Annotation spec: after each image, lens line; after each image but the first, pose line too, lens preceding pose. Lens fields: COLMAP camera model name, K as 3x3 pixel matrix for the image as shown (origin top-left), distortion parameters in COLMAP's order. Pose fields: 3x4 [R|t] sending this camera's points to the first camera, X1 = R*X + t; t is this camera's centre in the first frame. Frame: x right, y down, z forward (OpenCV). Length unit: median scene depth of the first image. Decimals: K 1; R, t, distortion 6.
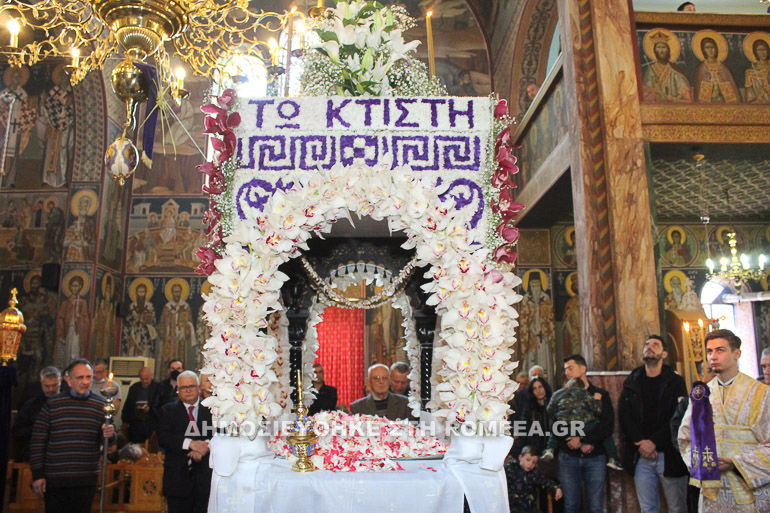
lens RADIAL K [[638.5, 0, 385.0], [0, 638.5, 256.5], [0, 0, 1]] dist [-0.137216, 0.106201]
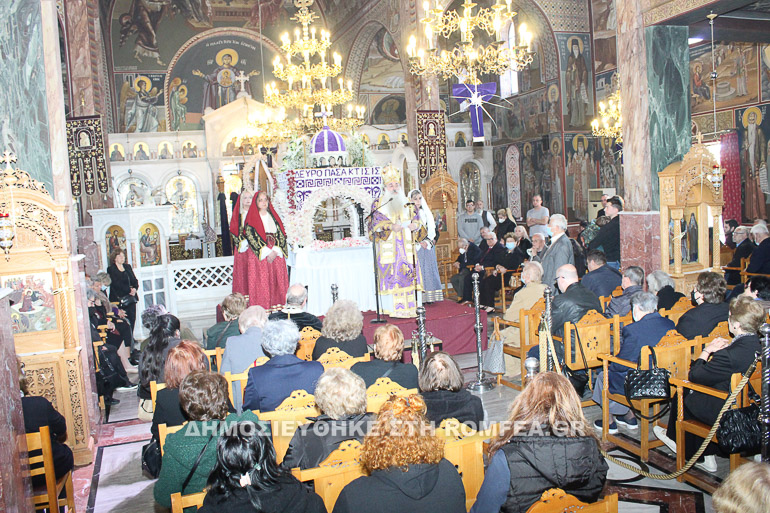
lens RADIAL K [[638.5, 0, 385.0], [0, 638.5, 256.5], [0, 0, 1]] dist [-0.137216, 0.106201]
pose [[0.343875, 0.063308, -0.936879, 1.131197], [0.240771, 0.958425, 0.153137, -0.048984], [0.907623, -0.278233, 0.314335, 0.019091]]
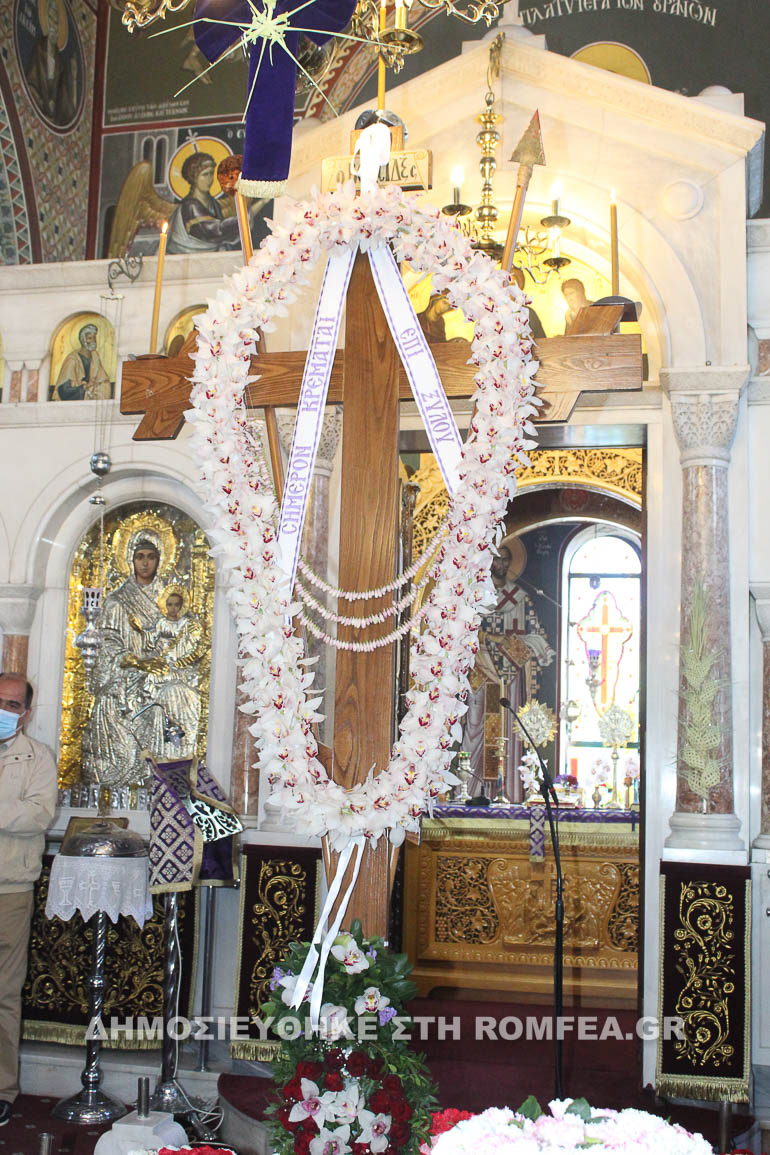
lens RADIAL K [[1397.2, 0, 385.0], [0, 1397.2, 577.5], [0, 0, 1]] dist [-0.004986, -0.003713]
pose [[-0.220417, -0.147687, -0.964160, -0.336260], [0.159014, 0.969807, -0.184904, 0.081246], [0.962357, -0.194071, -0.190277, 0.439738]]
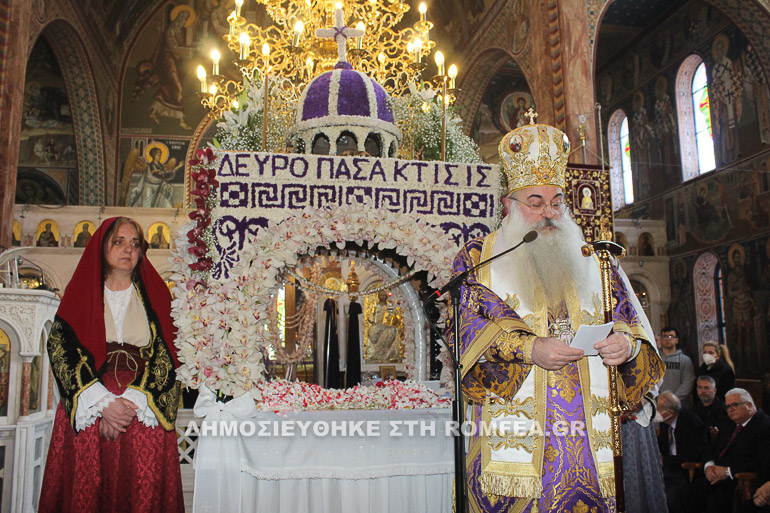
lens RADIAL K [[694.1, 0, 385.0], [0, 694.1, 256.5], [0, 0, 1]] dist [-0.176421, 0.218929]
pose [[0.192184, -0.141725, -0.971071, 0.420018], [0.201403, 0.974150, -0.102315, 0.051040], [0.960470, -0.175913, 0.215760, 0.257992]]
